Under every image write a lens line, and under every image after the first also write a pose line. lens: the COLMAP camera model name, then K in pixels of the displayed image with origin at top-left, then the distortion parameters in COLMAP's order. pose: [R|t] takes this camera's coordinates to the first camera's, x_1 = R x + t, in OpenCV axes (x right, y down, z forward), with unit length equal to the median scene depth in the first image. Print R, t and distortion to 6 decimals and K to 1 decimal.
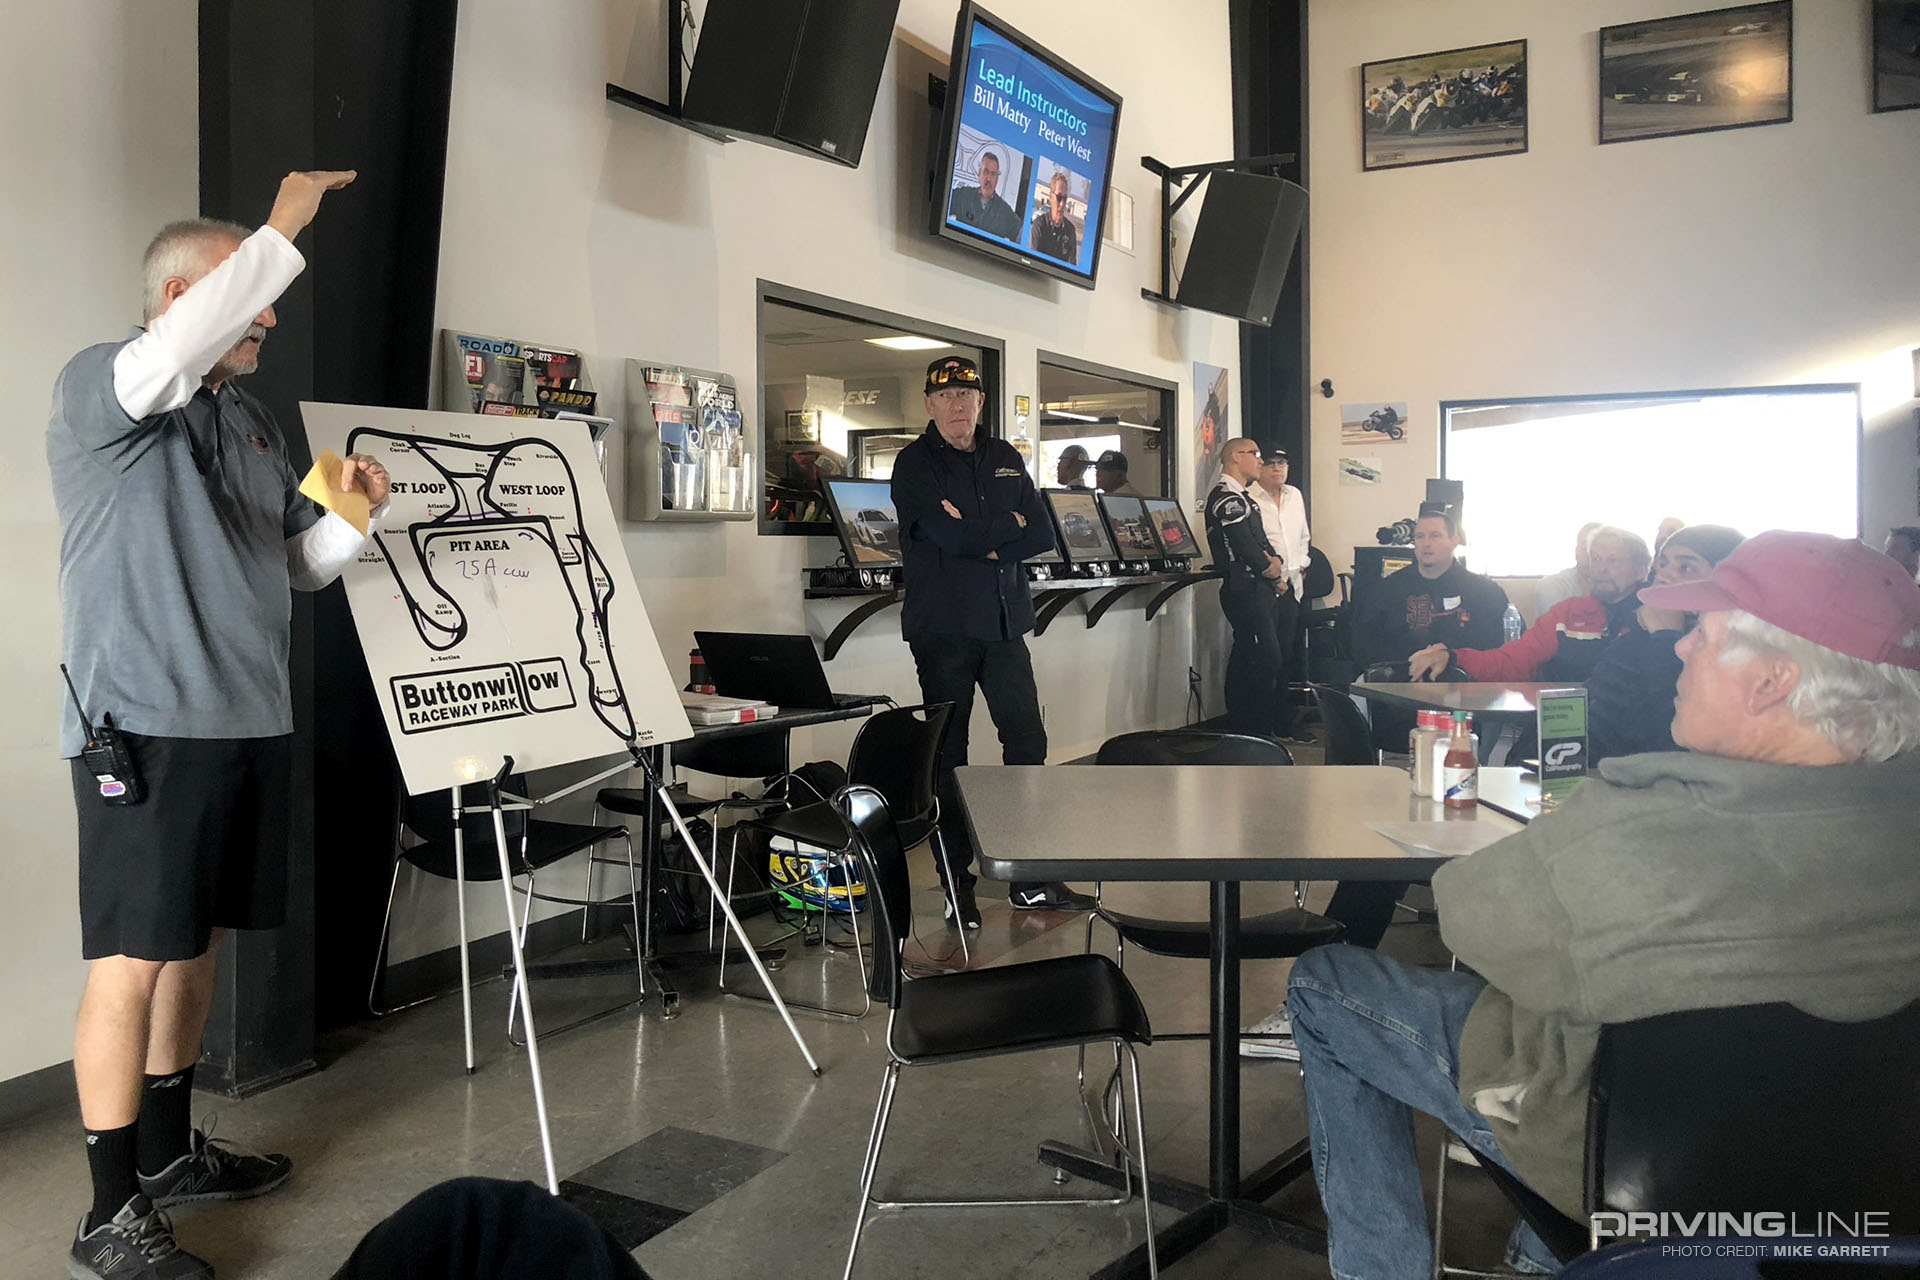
lens RADIAL K [[1563.2, 0, 953.7], [0, 1563.2, 550.0], [0, 0, 1]] dist [0.011961, -0.008582]
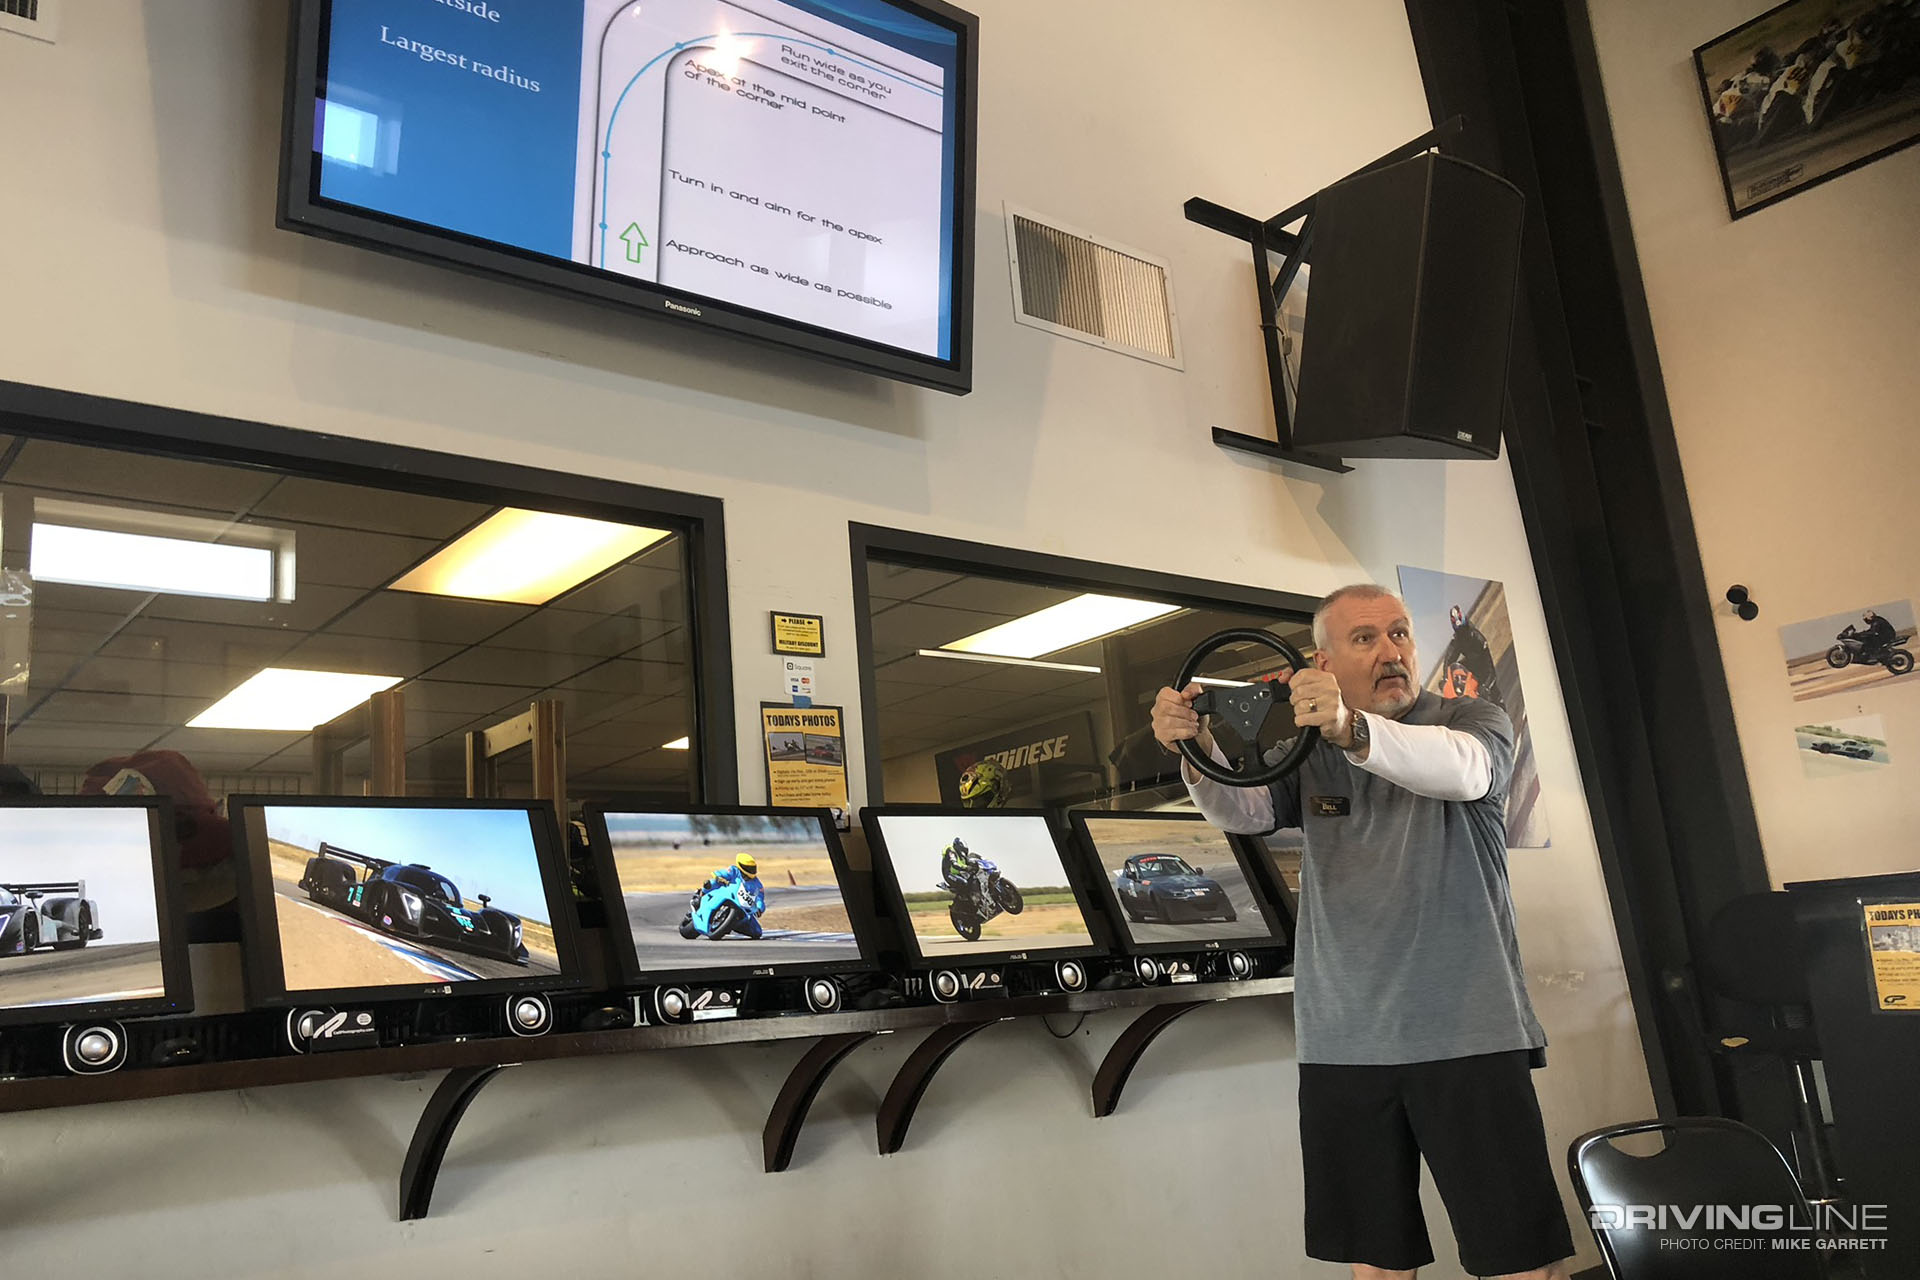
lens RADIAL K [[1563.2, 0, 961.2], [0, 1563.2, 631.7], [0, 0, 1]] dist [0.011961, -0.008582]
pose [[0.927600, -0.157330, -0.338829, 0.201635], [0.077566, 0.968339, -0.237281, 0.016752], [0.365433, 0.193821, 0.910435, 0.485212]]
